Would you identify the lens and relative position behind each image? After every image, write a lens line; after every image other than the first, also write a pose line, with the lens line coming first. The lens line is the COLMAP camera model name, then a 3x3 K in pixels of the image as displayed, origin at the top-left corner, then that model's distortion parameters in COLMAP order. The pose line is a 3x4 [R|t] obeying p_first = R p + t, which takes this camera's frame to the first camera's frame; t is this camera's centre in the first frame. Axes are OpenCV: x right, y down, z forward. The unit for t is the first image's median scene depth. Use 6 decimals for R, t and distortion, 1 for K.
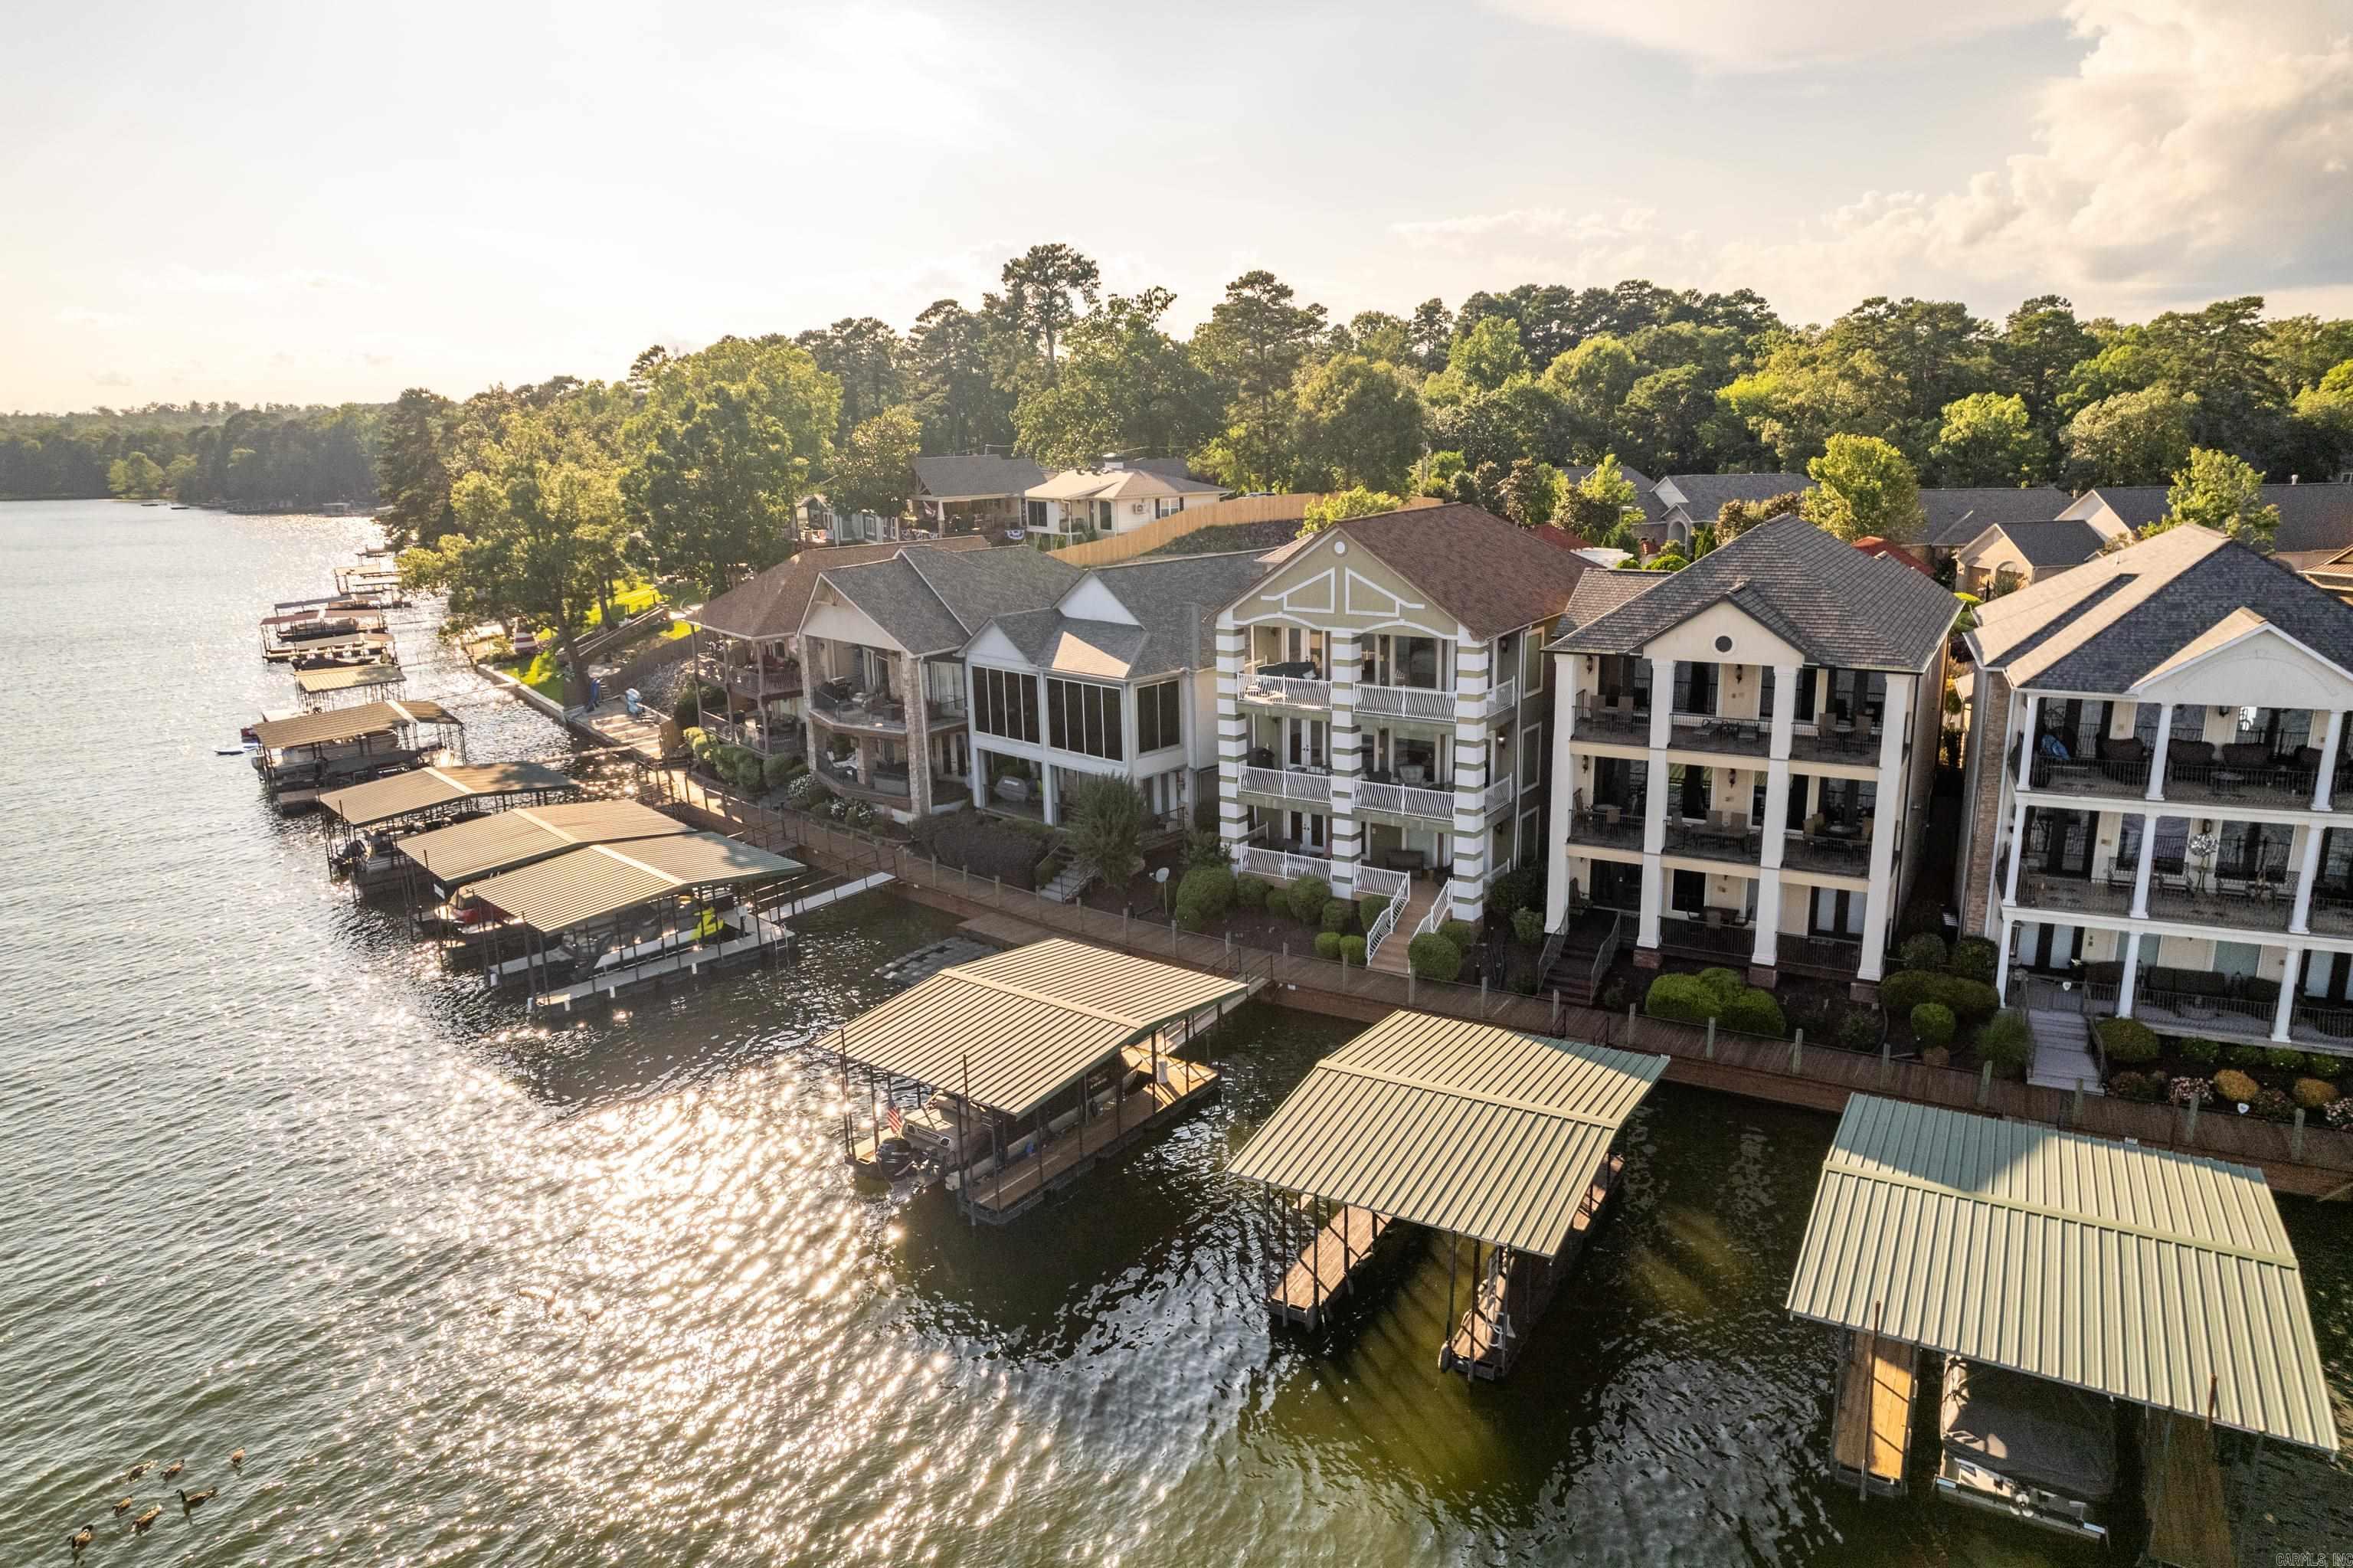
lens RADIAL K [[1454.3, 0, 1141.5], [0, 1454.3, 783.4], [0, 0, 1]] dist [0.000253, -0.000047]
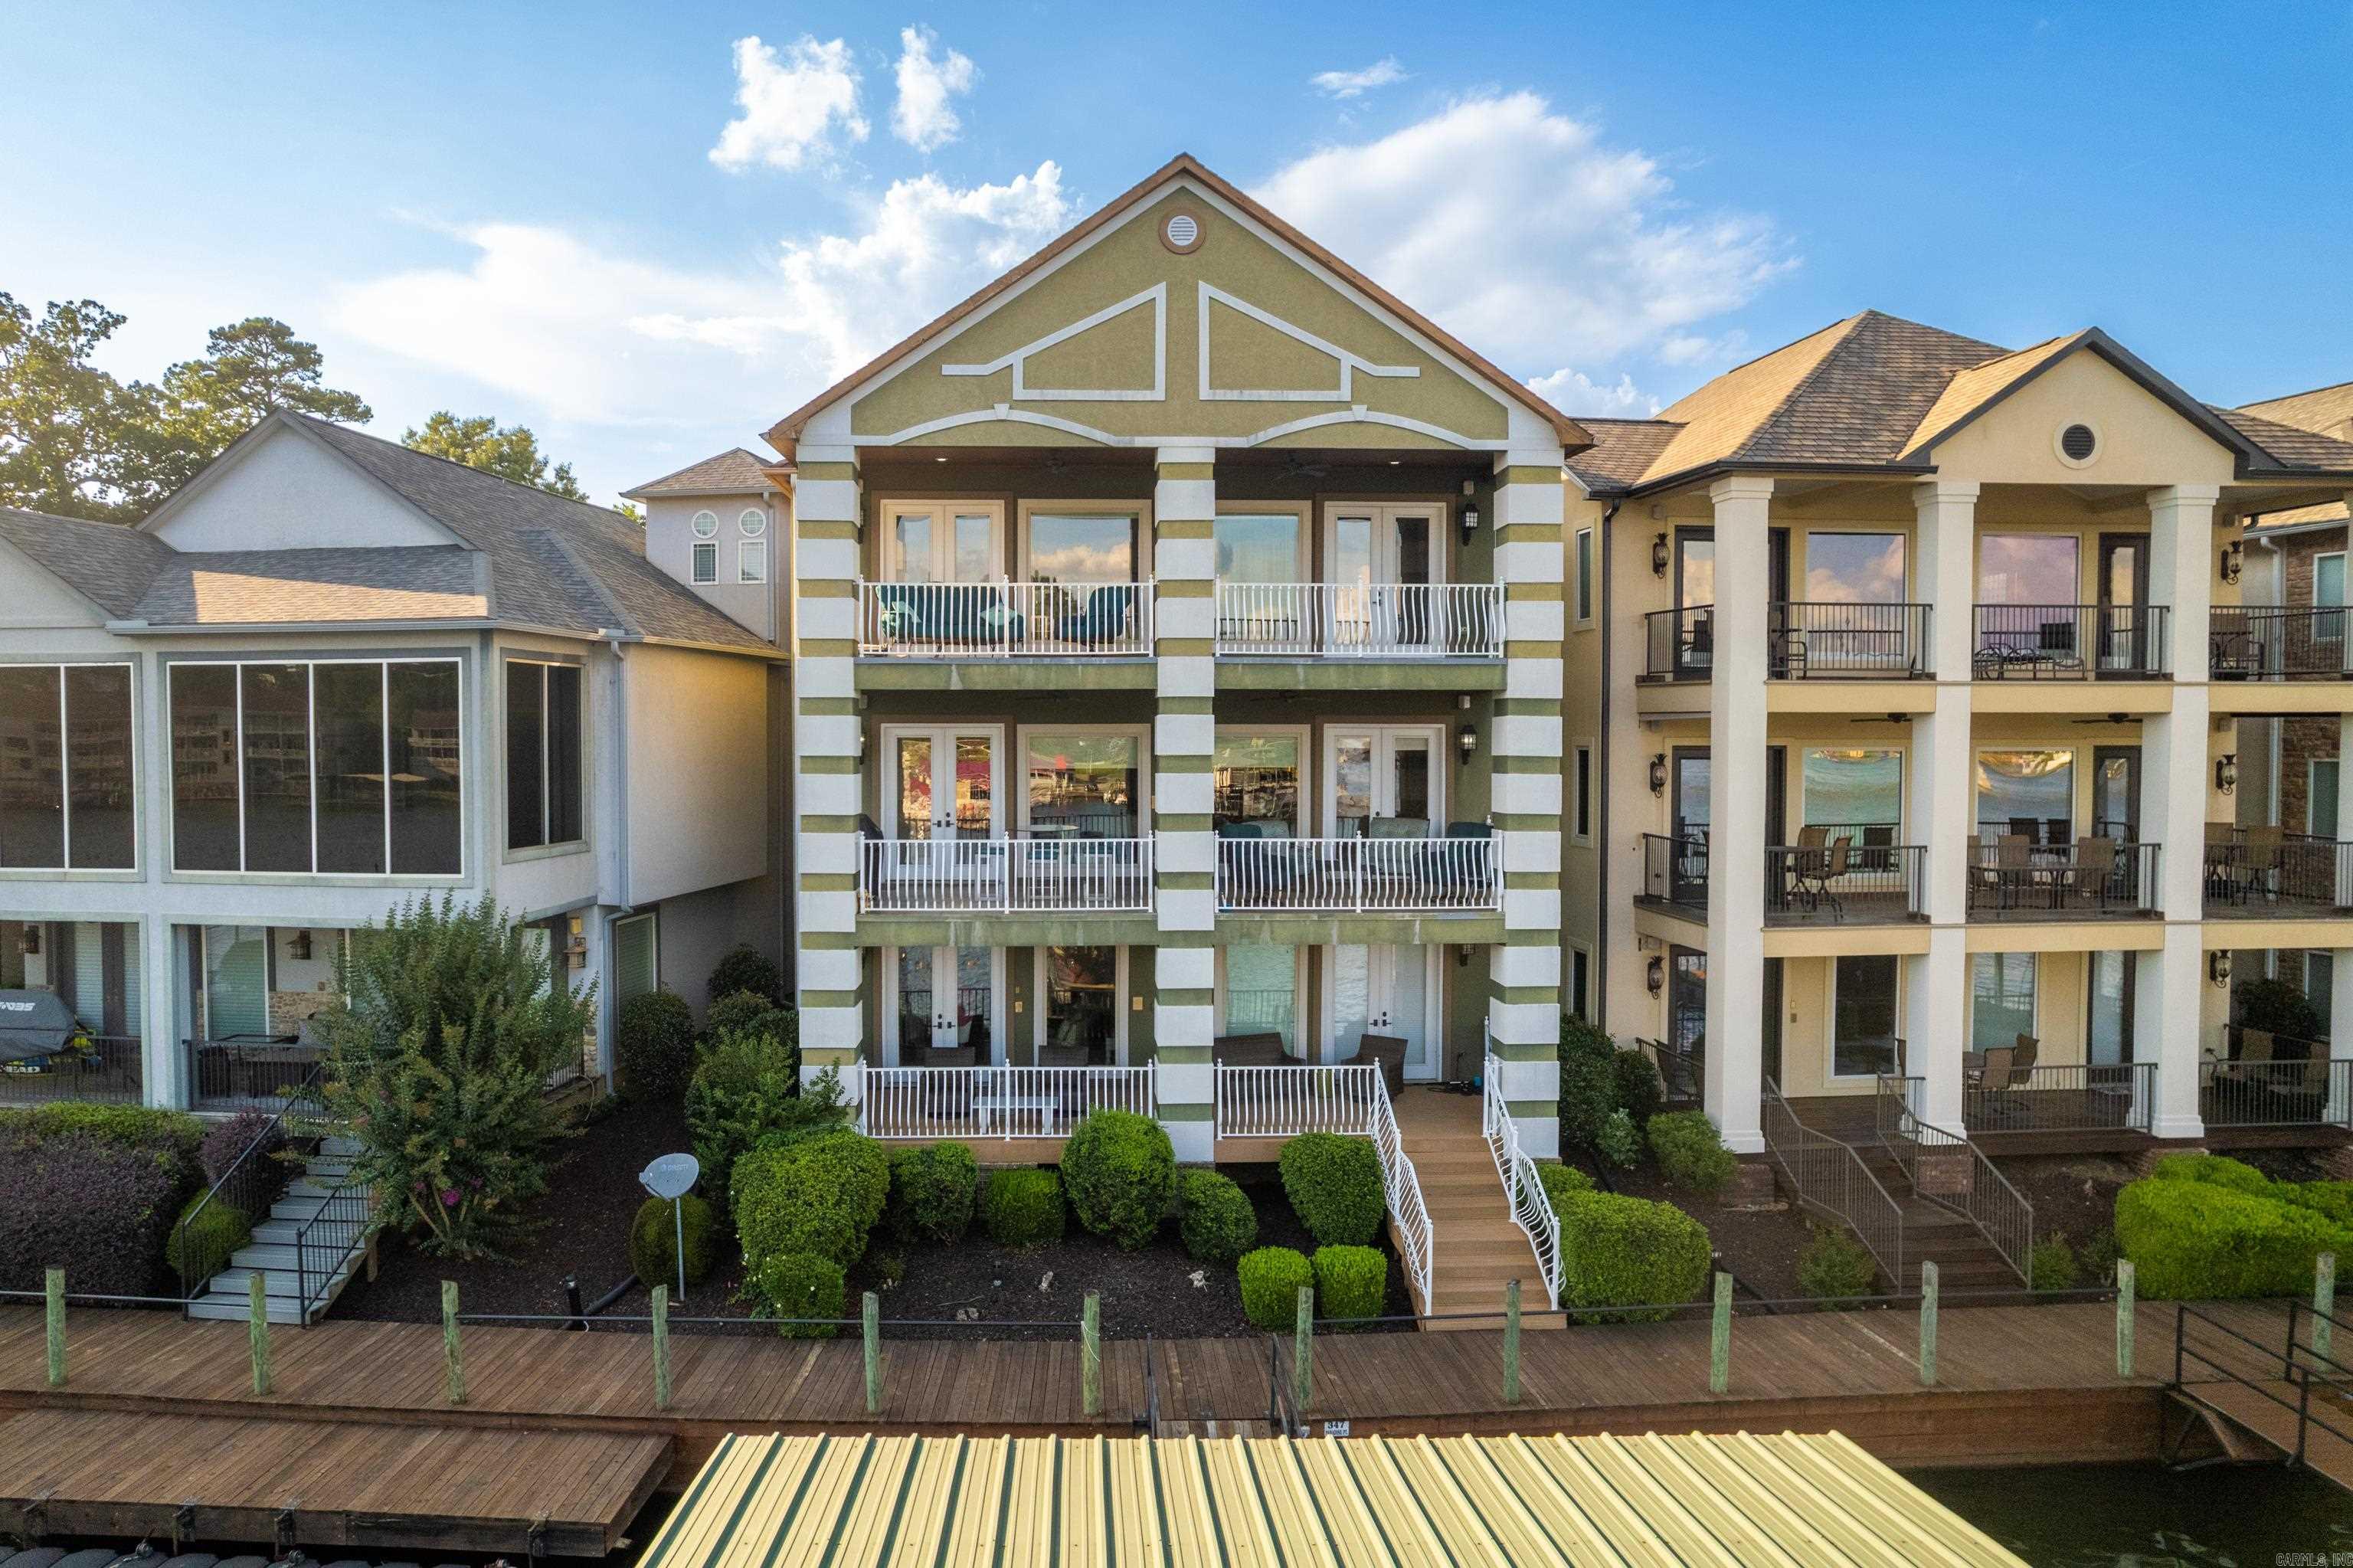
lens RADIAL K [[1595.9, 0, 1031.6], [0, 1595.9, 810.8], [0, 0, 1]] dist [-0.029670, 0.004944]
pose [[0.805464, 0.005047, 0.592623, -0.129405], [0.117042, 0.978914, -0.167415, 0.050118], [-0.580972, 0.204209, 0.787890, 0.628681]]
